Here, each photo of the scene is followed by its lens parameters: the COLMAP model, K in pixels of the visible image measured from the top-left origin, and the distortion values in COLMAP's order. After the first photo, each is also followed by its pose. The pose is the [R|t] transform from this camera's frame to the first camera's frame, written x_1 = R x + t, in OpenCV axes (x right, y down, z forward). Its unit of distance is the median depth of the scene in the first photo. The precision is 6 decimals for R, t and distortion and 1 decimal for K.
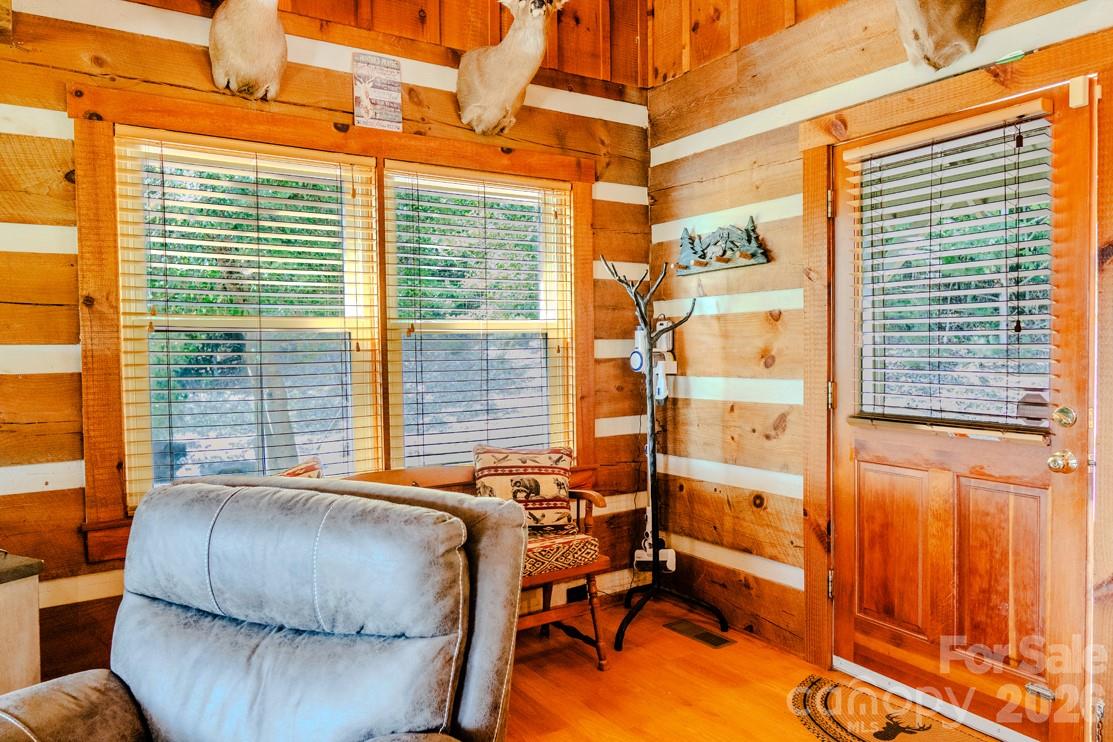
lens RADIAL K [[767.4, 0, 555.1], [0, 767.4, 371.6], [0, 0, 1]] dist [-0.003171, -0.008422]
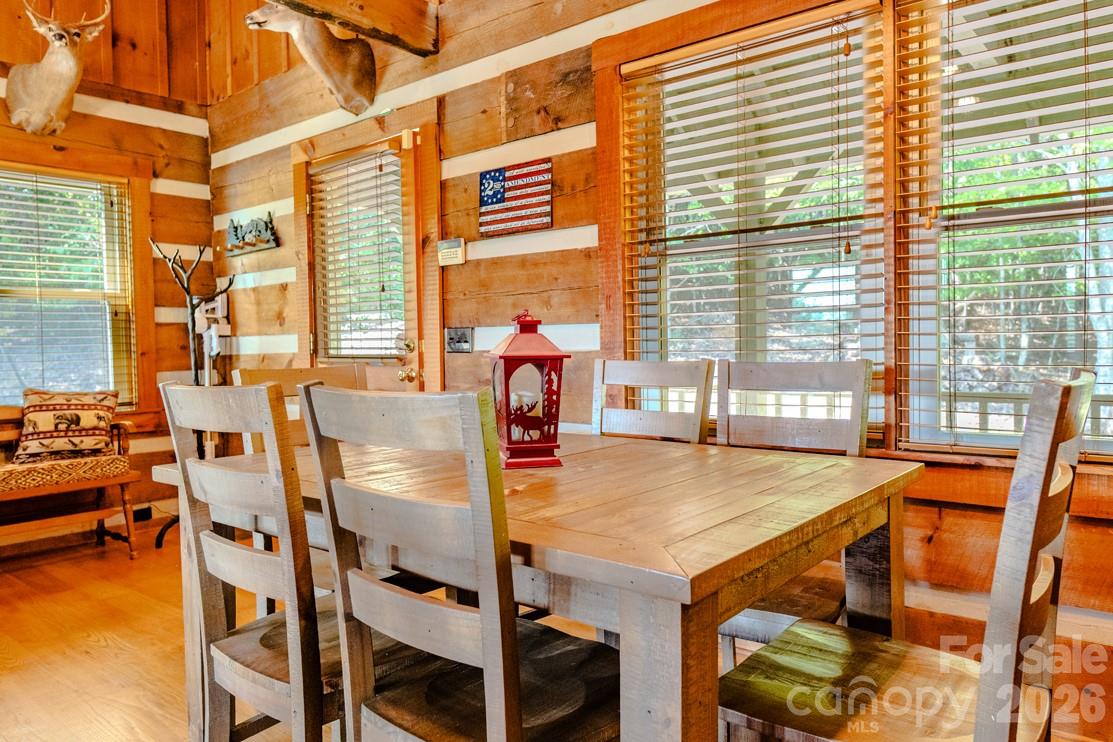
lens RADIAL K [[767.4, 0, 559.1], [0, 767.4, 371.3], [0, 0, 1]] dist [-0.003171, -0.008422]
pose [[0.954675, -0.012732, 0.297379, 0.332200], [0.013410, 0.999910, -0.000238, 0.077142], [-0.297349, 0.004215, 0.954760, -0.396391]]
